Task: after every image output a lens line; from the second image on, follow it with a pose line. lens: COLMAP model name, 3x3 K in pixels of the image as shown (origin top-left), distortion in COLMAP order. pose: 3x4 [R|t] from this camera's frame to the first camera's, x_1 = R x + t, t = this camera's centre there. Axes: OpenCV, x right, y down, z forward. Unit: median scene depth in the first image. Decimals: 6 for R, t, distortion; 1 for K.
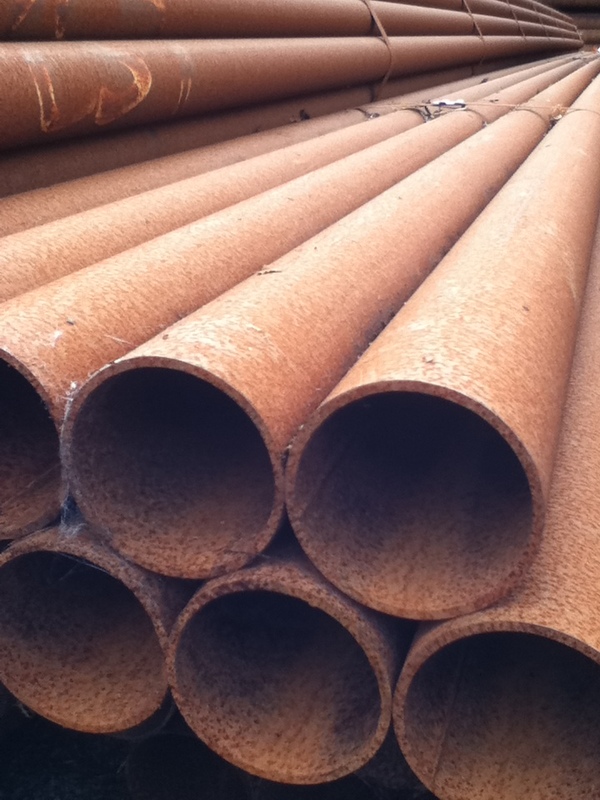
lens RADIAL K [[1038.5, 0, 300.1], [0, 1038.5, 404.9], [0, 0, 1]] dist [0.077465, 0.000000]
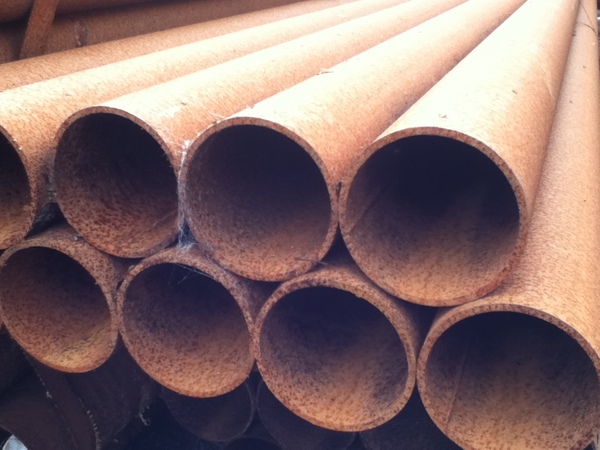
lens RADIAL K [[778.9, 0, 299.7], [0, 778.9, 221.1], [0, 0, 1]] dist [0.077465, 0.000000]
pose [[0.998629, -0.001110, -0.052325, -0.010758], [0.000745, 0.999975, -0.006998, 0.092243], [0.052332, 0.006949, 0.998606, -0.040508]]
